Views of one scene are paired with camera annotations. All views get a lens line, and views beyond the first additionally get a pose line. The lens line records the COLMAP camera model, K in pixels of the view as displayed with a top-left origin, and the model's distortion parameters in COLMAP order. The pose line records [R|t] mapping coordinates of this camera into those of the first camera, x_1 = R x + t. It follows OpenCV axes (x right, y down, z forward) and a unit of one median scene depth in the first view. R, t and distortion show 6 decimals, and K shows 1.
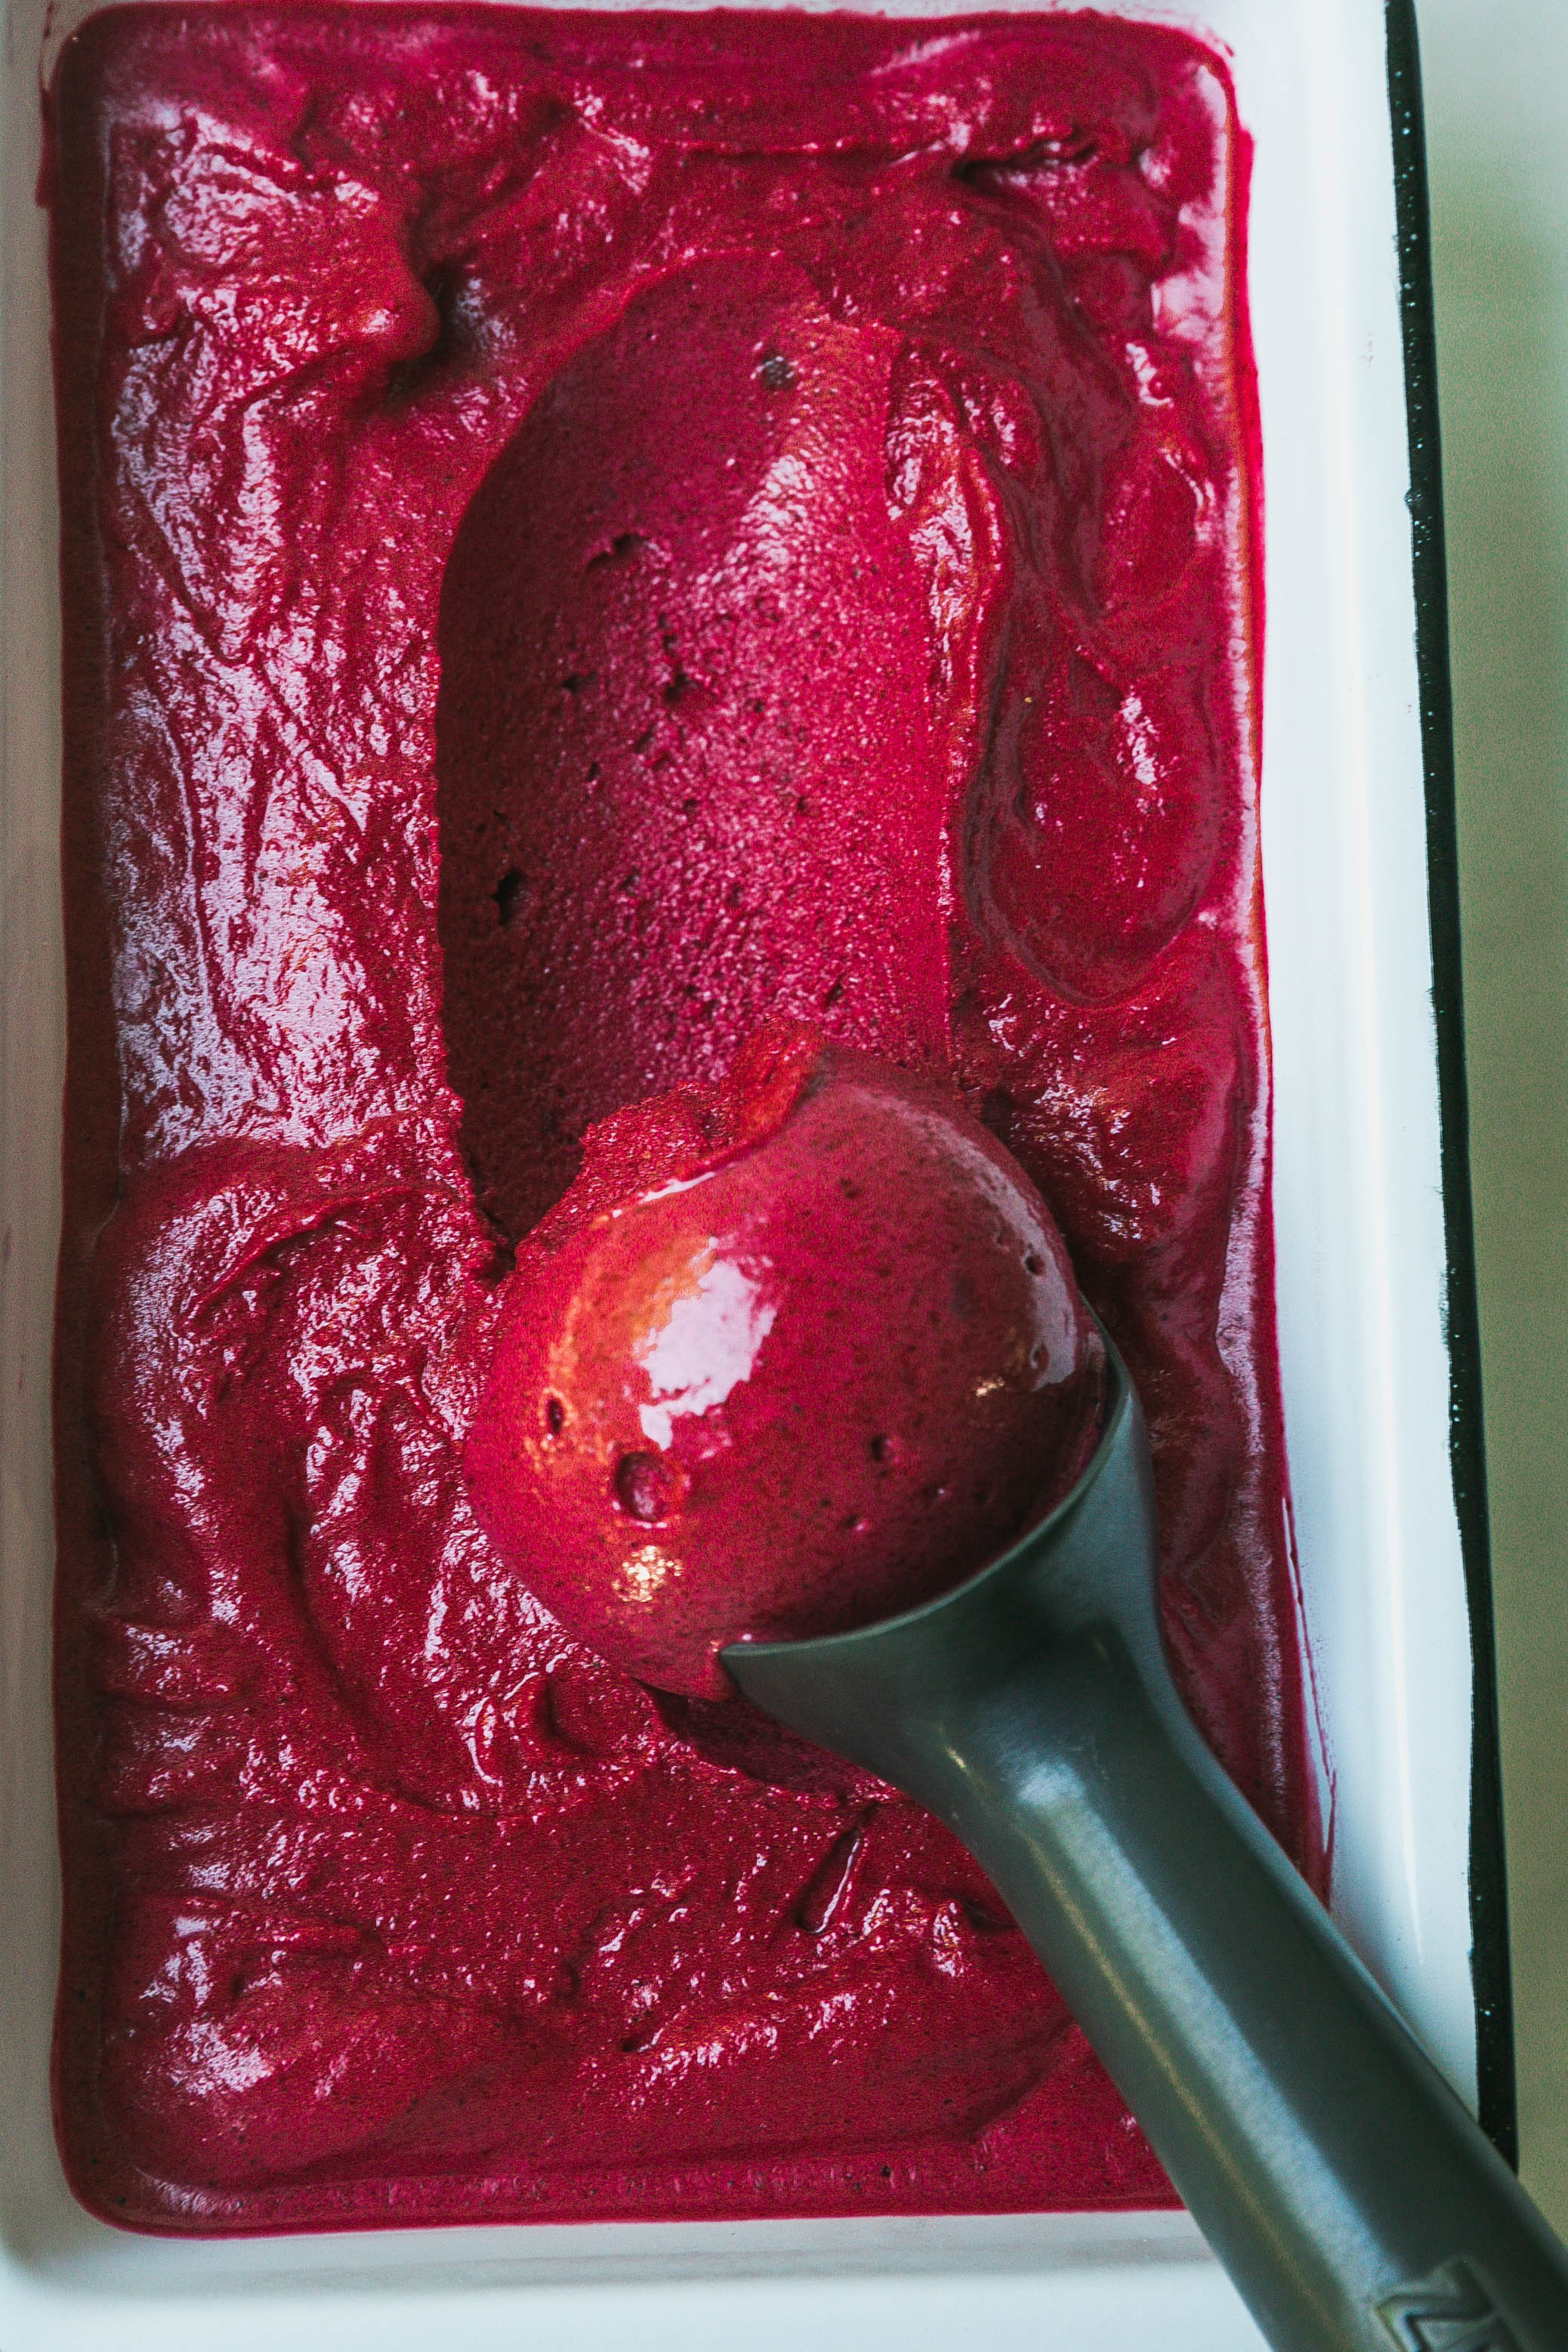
lens RADIAL K [[4323.6, 0, 796.4], [0, 4323.6, 1182.2], [0, 0, 1]] dist [0.007766, 0.000000]
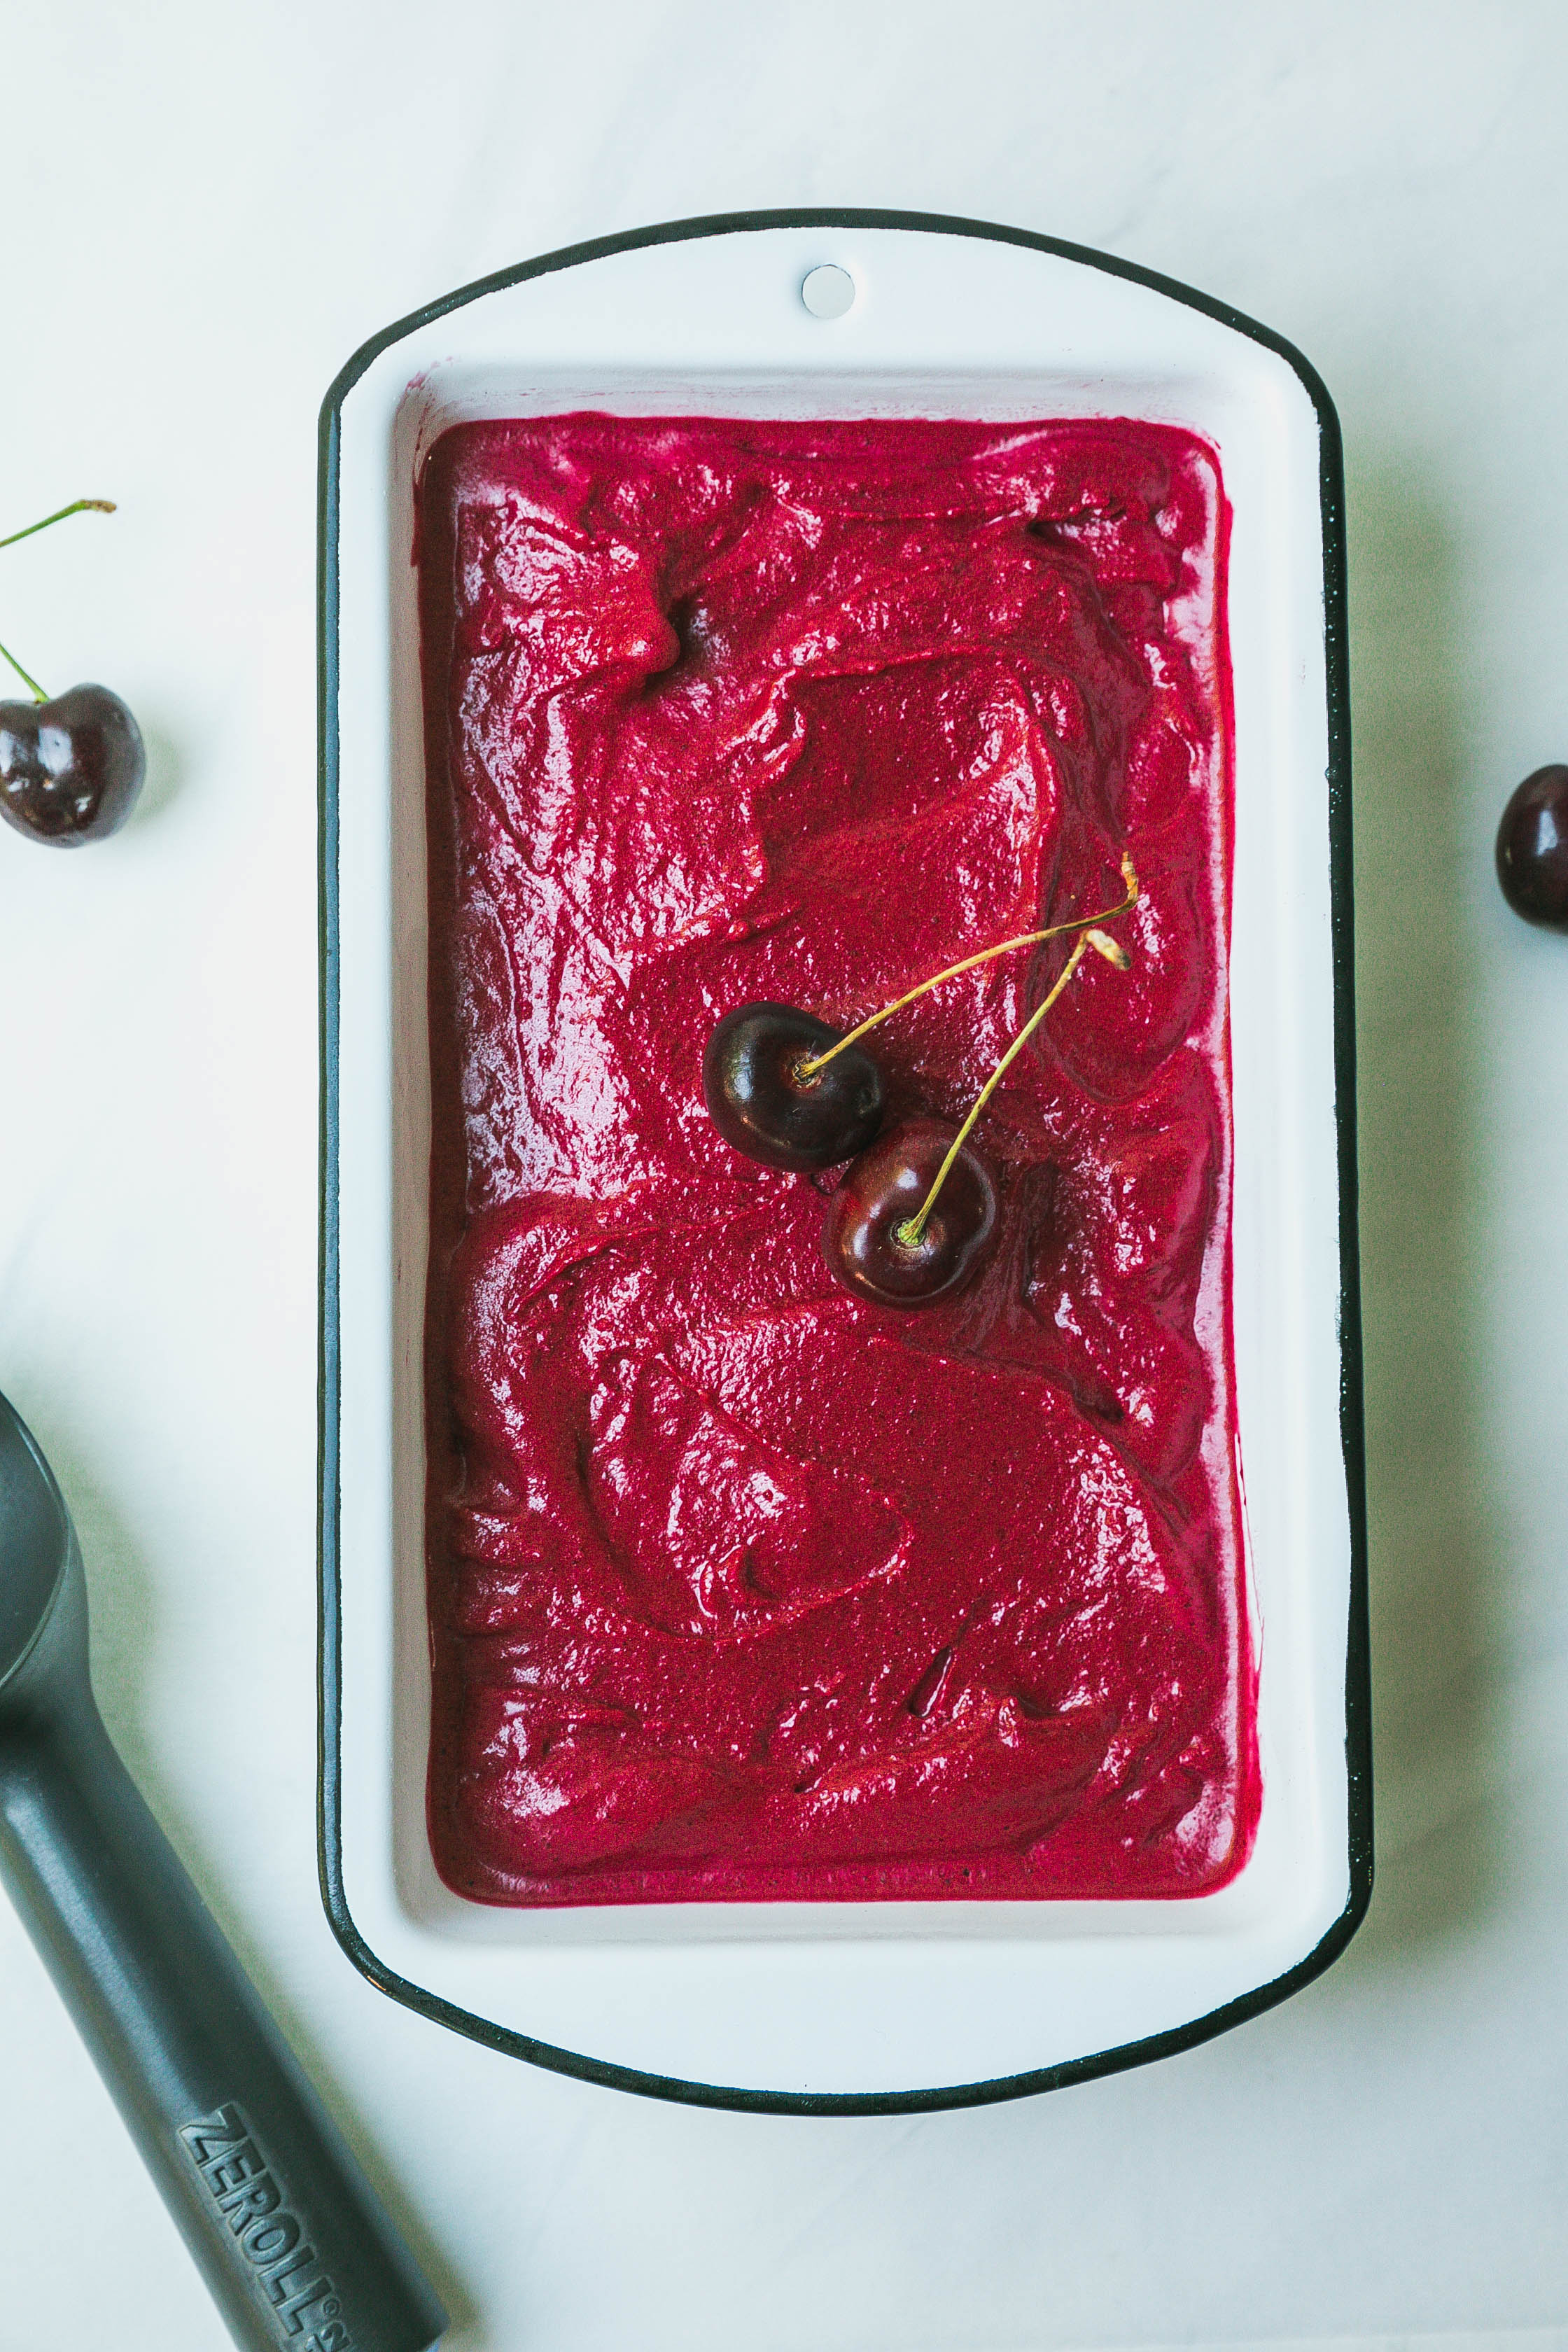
lens RADIAL K [[4323.6, 0, 786.5], [0, 4323.6, 1169.1], [0, 0, 1]] dist [0.007766, 0.000000]
pose [[0.999361, 0.009423, -0.034465, 0.007415], [-0.006881, 0.997299, 0.073120, -0.128151], [0.035061, -0.072837, 0.996727, -0.499930]]
